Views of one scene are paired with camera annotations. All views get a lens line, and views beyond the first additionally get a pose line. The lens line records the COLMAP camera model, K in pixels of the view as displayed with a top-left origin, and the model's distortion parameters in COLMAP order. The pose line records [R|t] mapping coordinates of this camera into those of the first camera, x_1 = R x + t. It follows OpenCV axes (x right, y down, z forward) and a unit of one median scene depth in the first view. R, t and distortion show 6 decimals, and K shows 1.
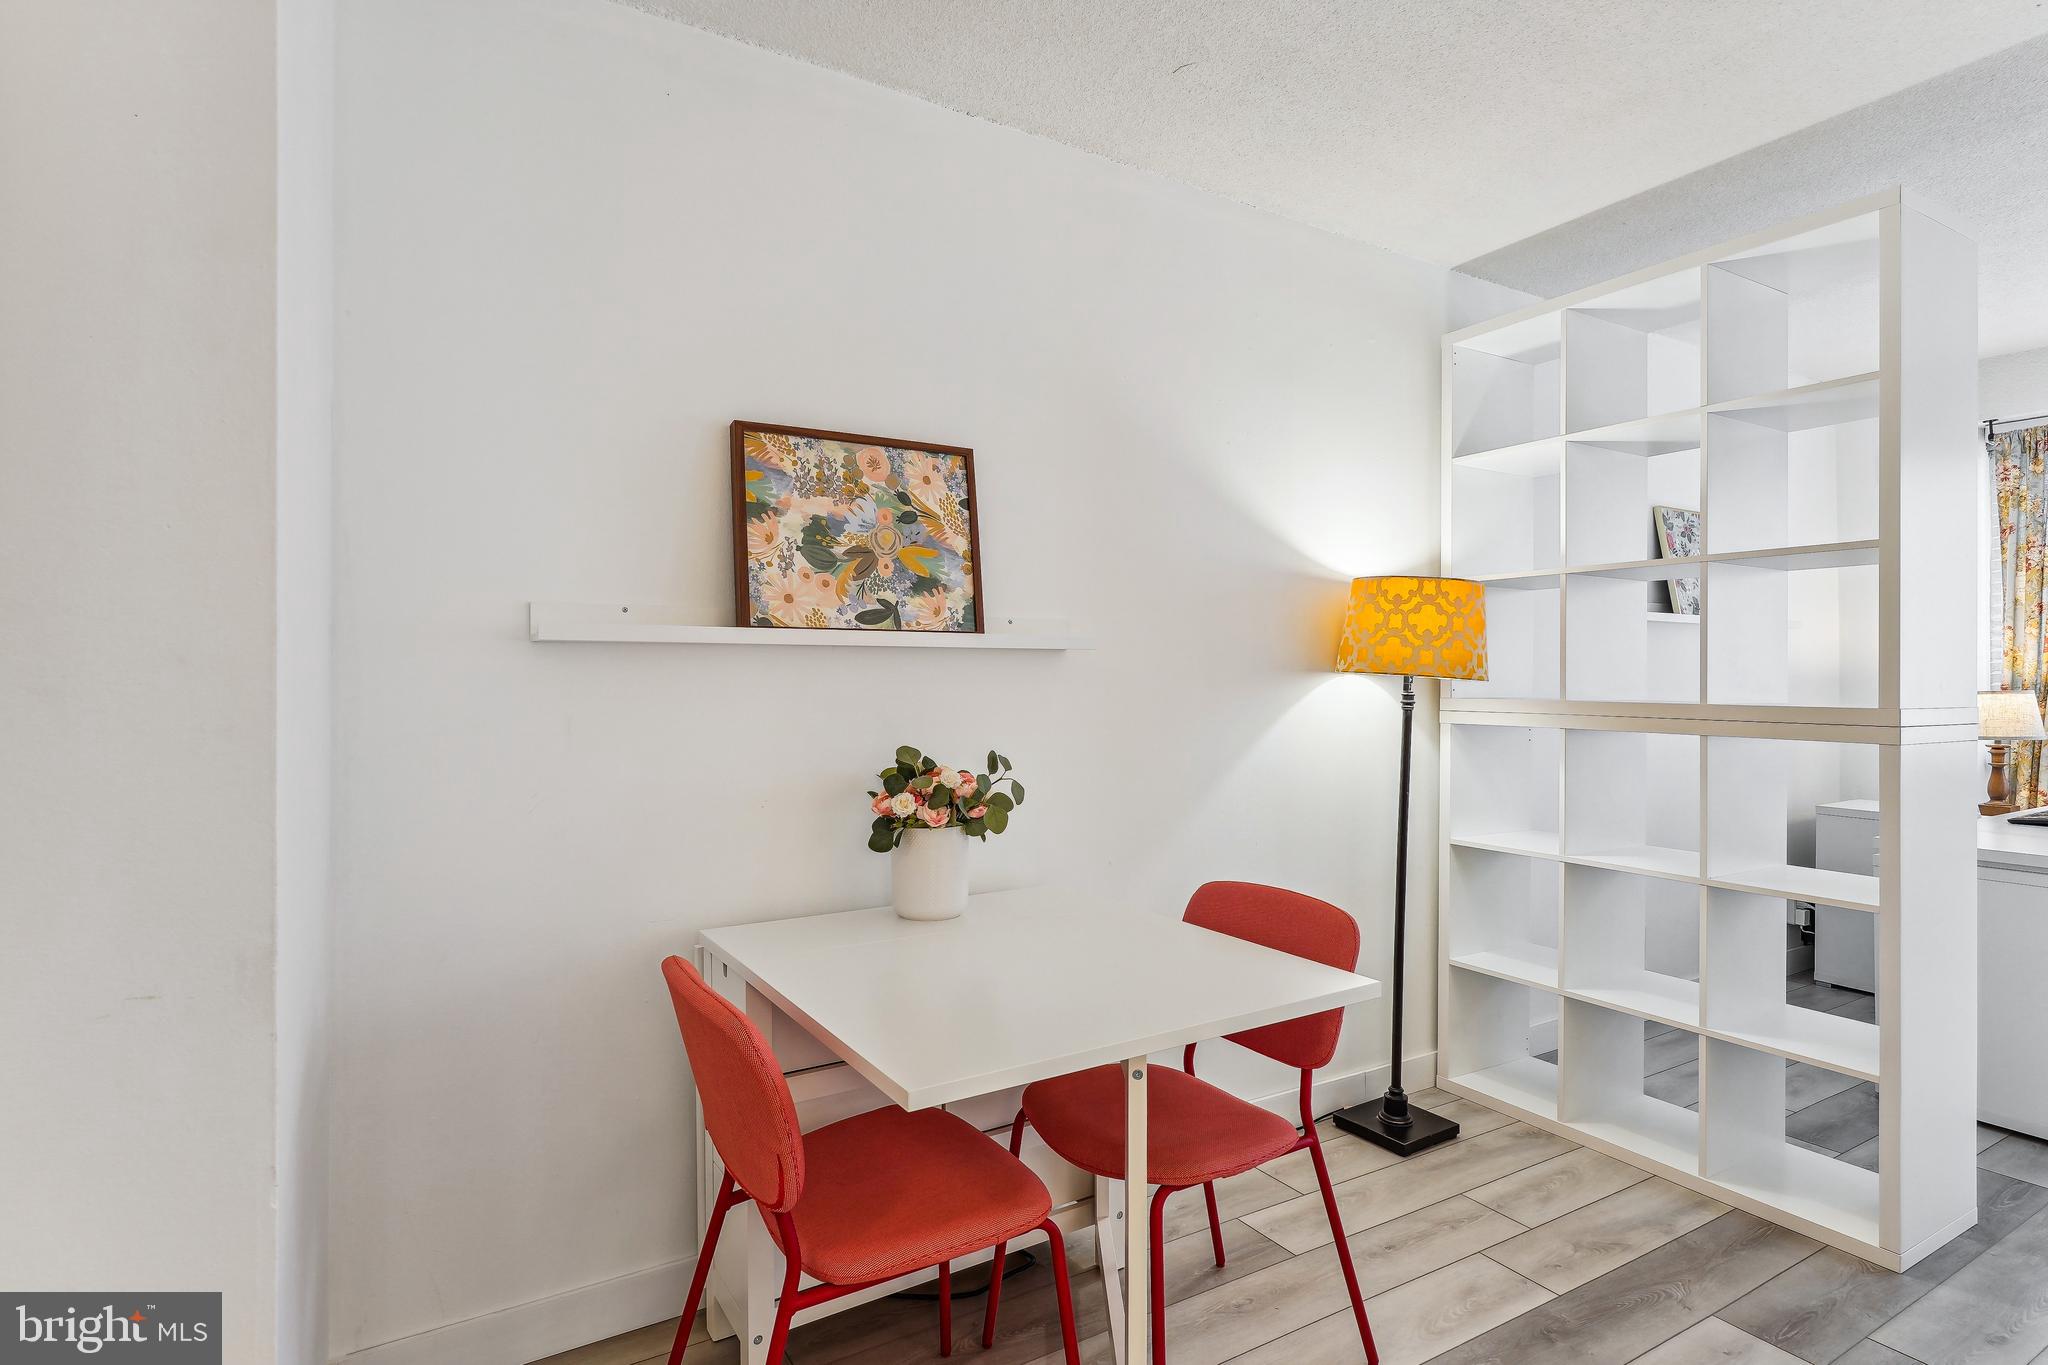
lens RADIAL K [[1037.0, 0, 1024.0], [0, 1037.0, 682.5], [0, 0, 1]] dist [-0.001809, -0.000185]
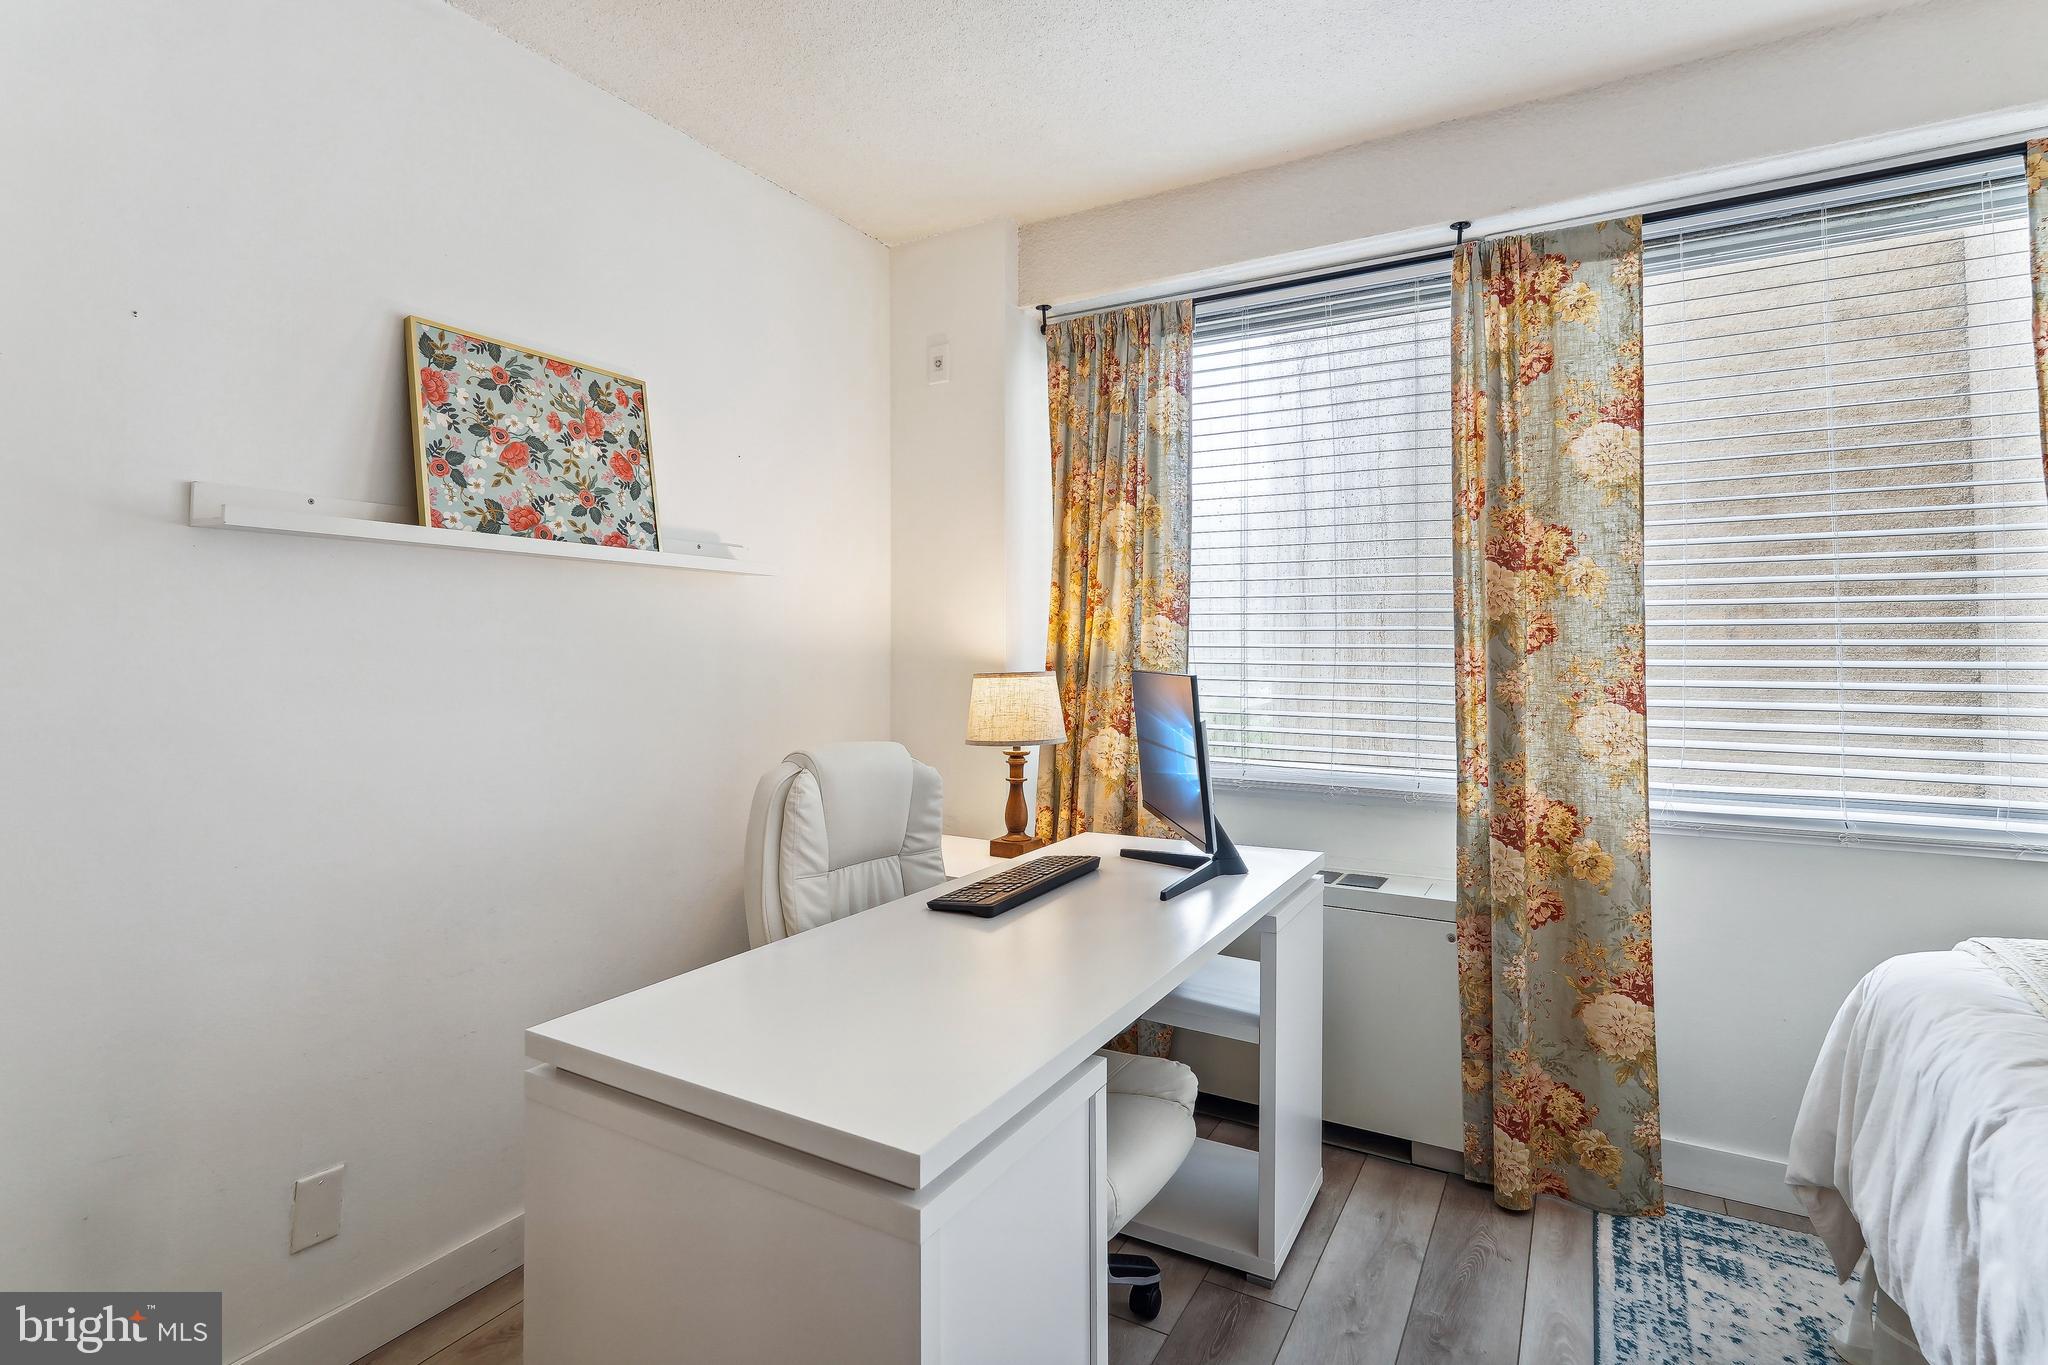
lens RADIAL K [[998.8, 0, 1019.9], [0, 998.8, 609.0], [0, 0, 1]] dist [-0.014291, 0.006720]
pose [[0.873649, 0.019250, 0.486176, 0.621405], [0.002059, 0.999062, -0.043256, -0.004863], [-0.486552, 0.038791, 0.872790, 0.421323]]
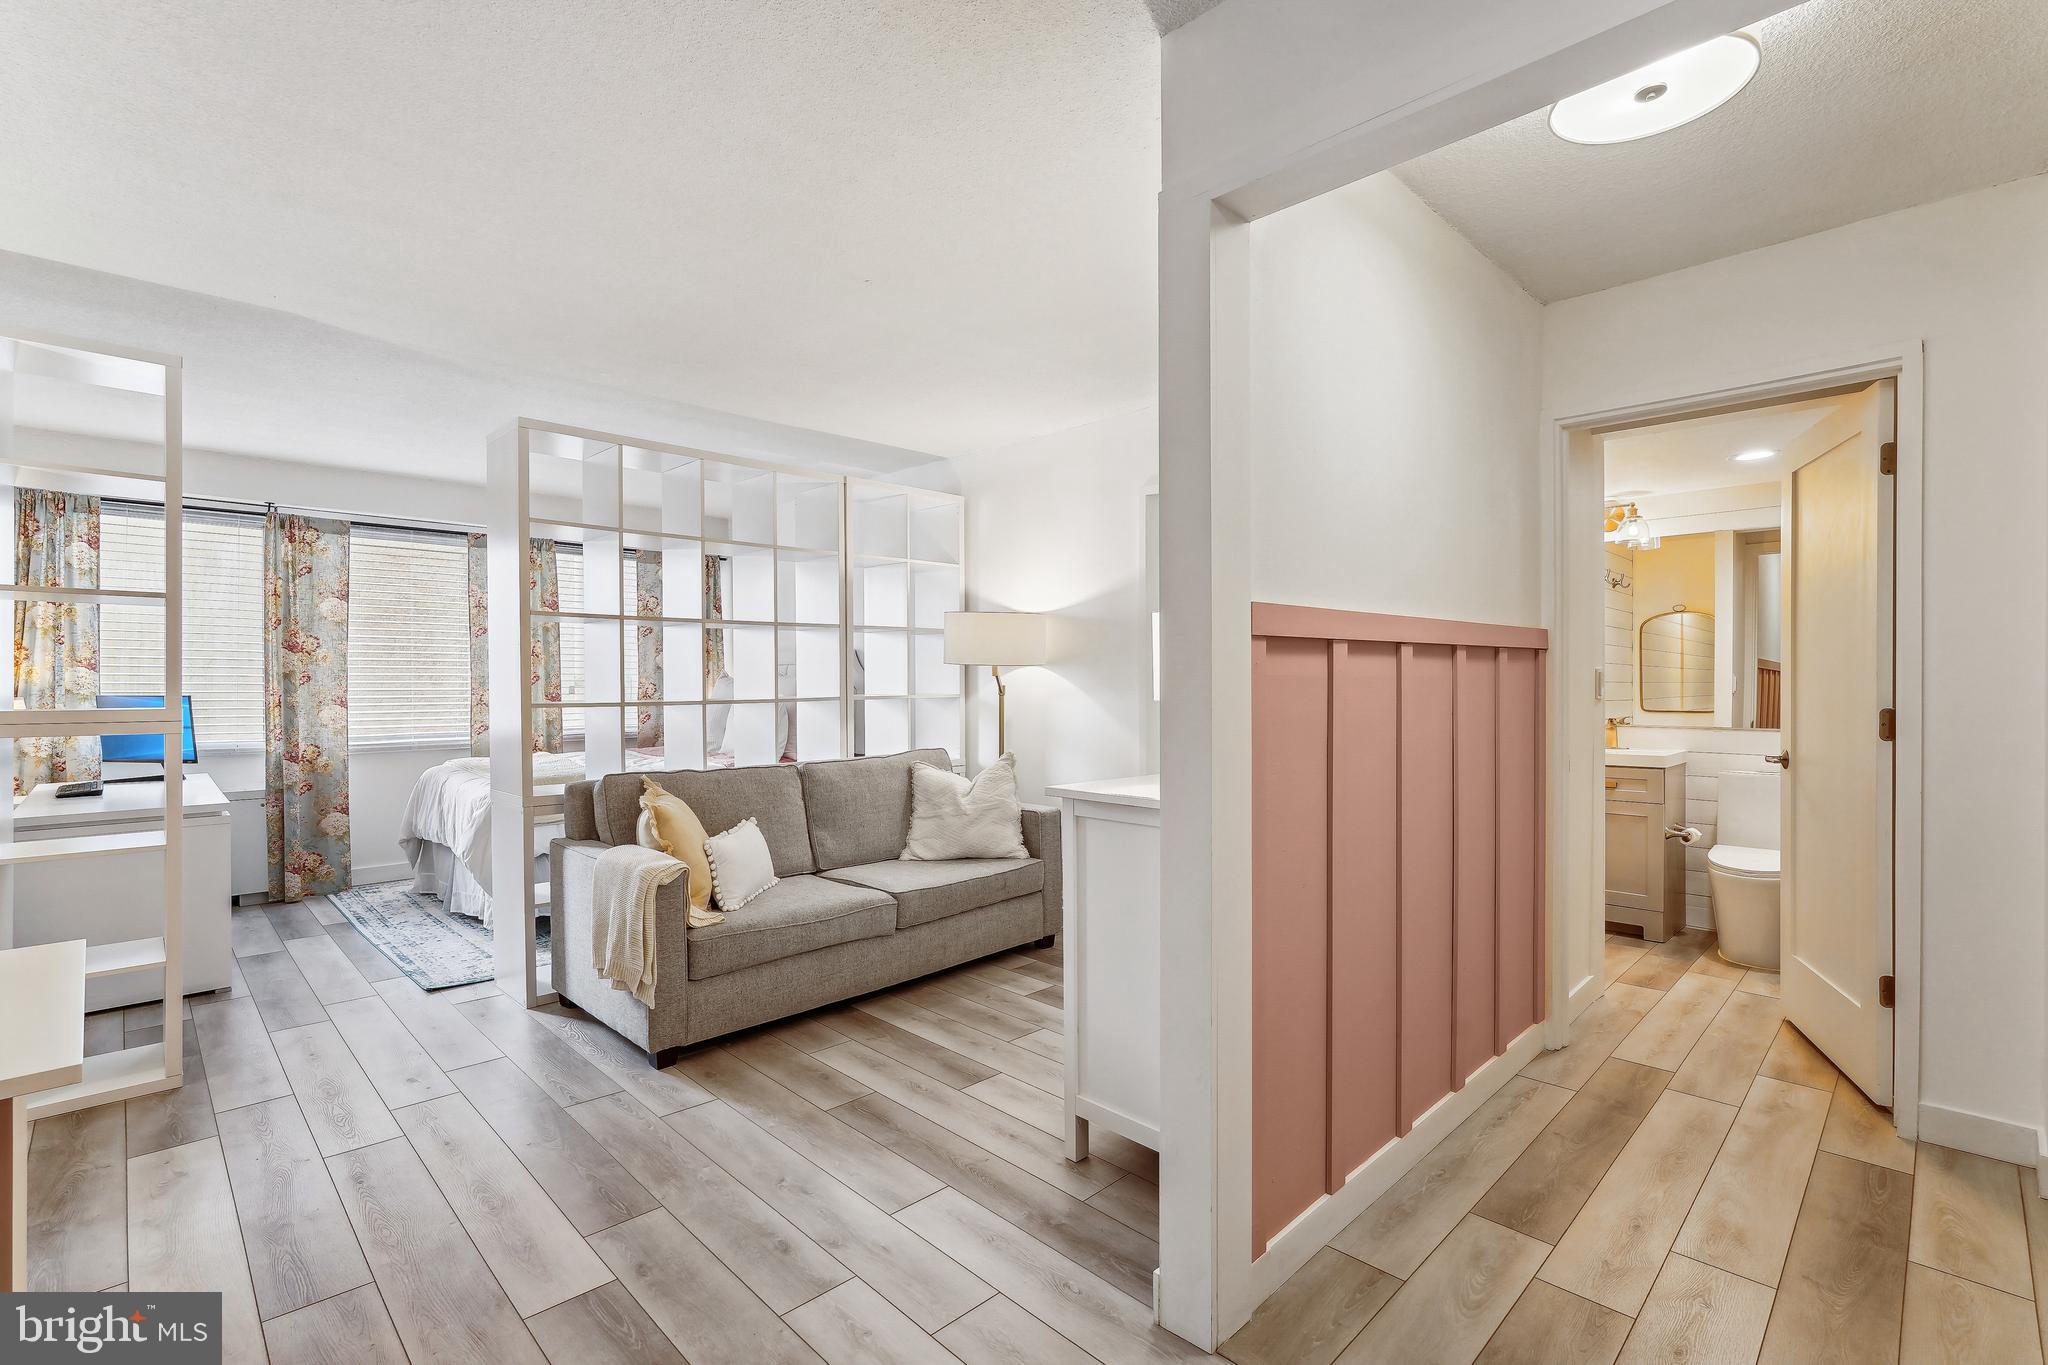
lens RADIAL K [[917.3, 0, 1024.0], [0, 917.3, 682.5], [0, 0, 1]] dist [-0.010159, 0.000118]
pose [[-0.237676, 0.004470, 0.971334, -0.381628], [0.010230, 0.999945, -0.002099, 0.004629], [-0.971291, 0.009438, -0.237709, 0.073493]]
